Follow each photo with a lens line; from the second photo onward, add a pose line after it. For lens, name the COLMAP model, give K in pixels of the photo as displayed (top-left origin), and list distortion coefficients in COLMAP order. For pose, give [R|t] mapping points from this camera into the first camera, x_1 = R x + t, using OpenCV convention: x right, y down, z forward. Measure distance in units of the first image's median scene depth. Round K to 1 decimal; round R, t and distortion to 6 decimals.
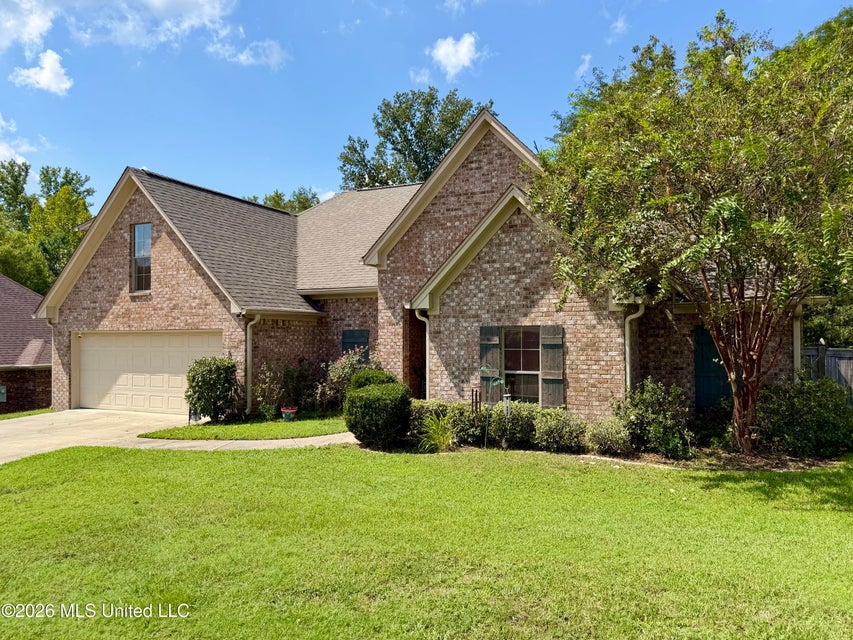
lens RADIAL K [[609.0, 0, 434.5], [0, 609.0, 322.1], [0, 0, 1]] dist [0.051700, -0.066910]
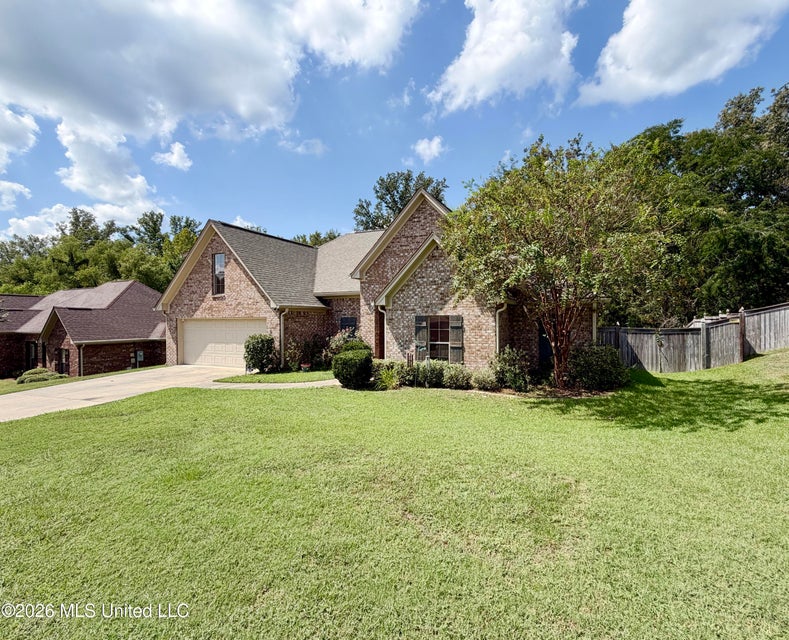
lens RADIAL K [[369.8, 0, 434.0], [0, 369.8, 318.6], [0, 0, 1]] dist [-0.004786, 0.001461]
pose [[0.999199, -0.001437, 0.040002, 0.070350], [0.000606, 0.999784, 0.020769, -0.005381], [-0.040023, -0.020728, 0.998984, -0.025111]]
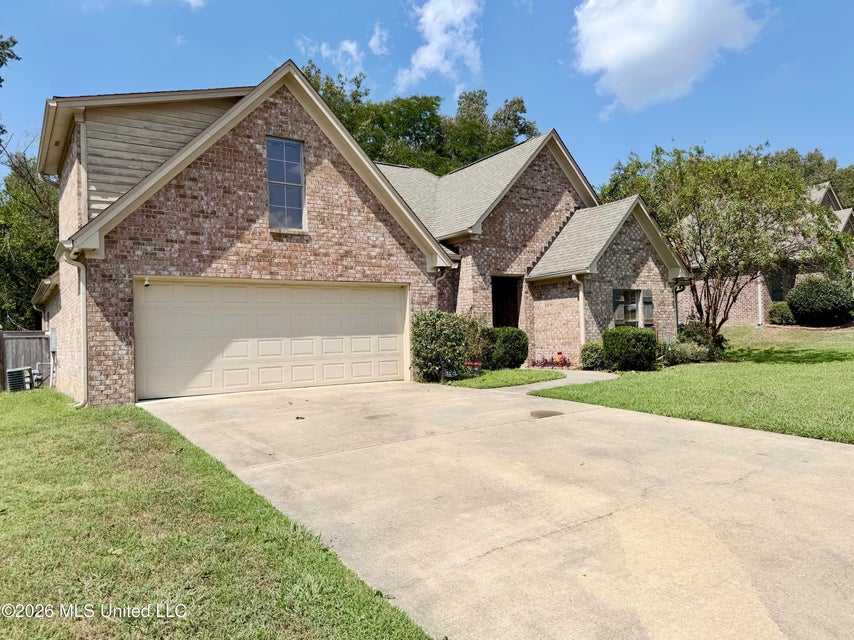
lens RADIAL K [[609.8, 0, 428.3], [0, 609.8, 338.3], [0, 0, 1]] dist [0.051700, -0.066910]
pose [[0.531813, -0.010343, 0.846799, -1.130149], [0.009053, 0.999938, 0.006528, 0.090305], [-0.846813, 0.004195, 0.531874, 0.497914]]
